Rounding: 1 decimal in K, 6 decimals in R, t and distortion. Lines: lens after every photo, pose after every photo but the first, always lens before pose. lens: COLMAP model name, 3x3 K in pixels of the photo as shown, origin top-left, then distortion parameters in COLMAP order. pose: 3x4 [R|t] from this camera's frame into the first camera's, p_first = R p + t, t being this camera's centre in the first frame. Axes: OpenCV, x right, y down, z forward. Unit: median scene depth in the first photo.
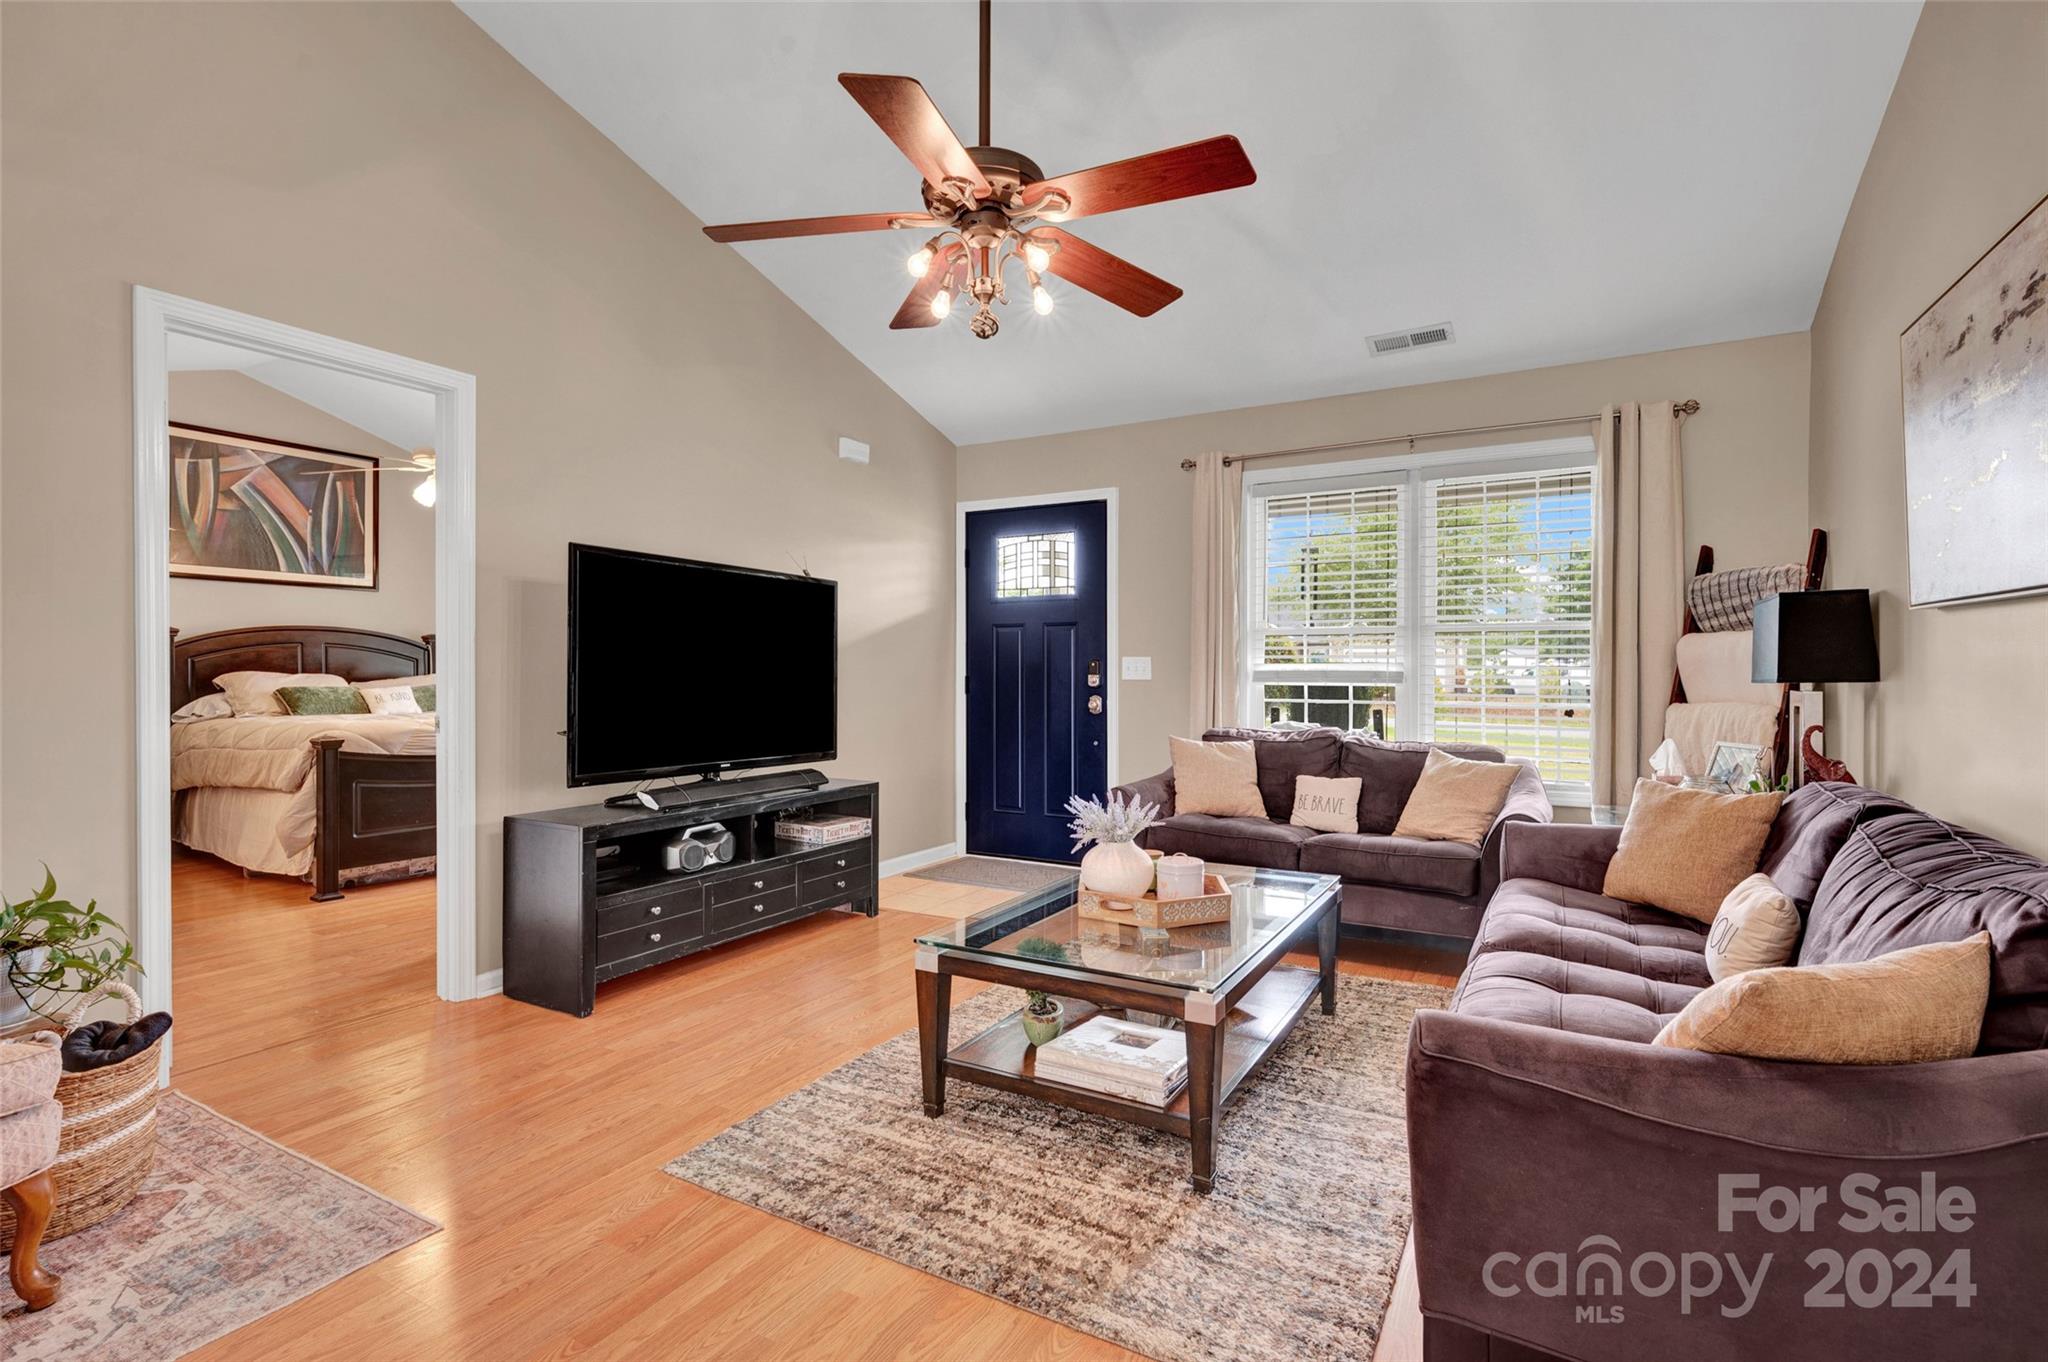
lens RADIAL K [[968.1, 0, 1024.0], [0, 968.1, 681.0], [0, 0, 1]] dist [-0.001256, -0.000276]
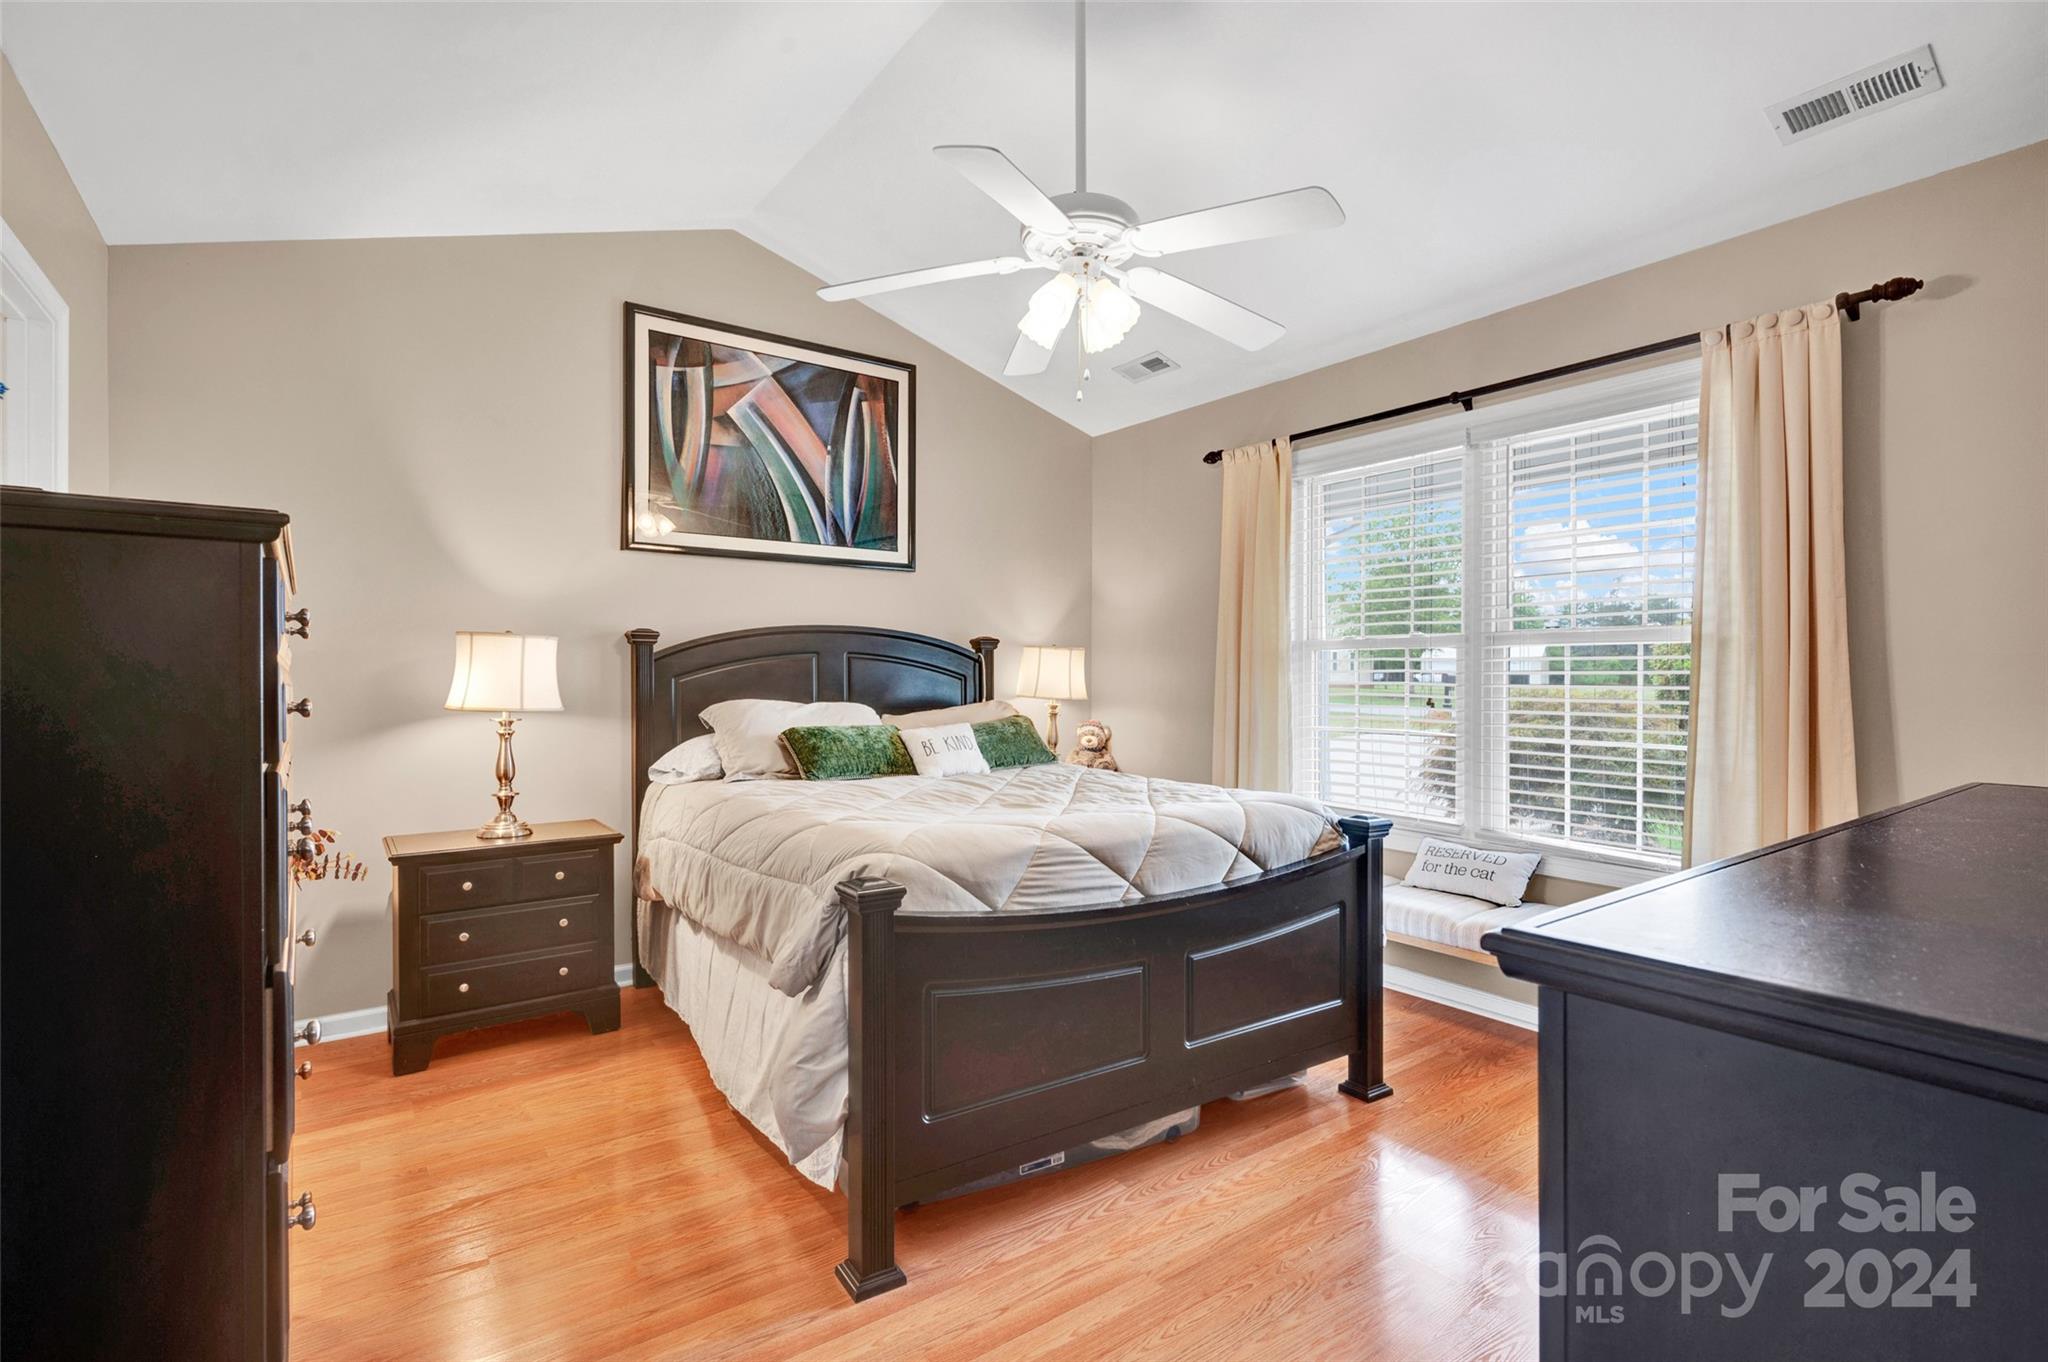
lens RADIAL K [[961.1, 0, 1018.3], [0, 961.1, 684.5], [0, 0, 1]] dist [-0.004200, -0.001188]
pose [[0.907452, -0.001388, -0.420153, -0.376806], [-0.001354, 0.999980, -0.006227, -0.015027], [0.420153, 0.006219, 0.907432, 0.502686]]
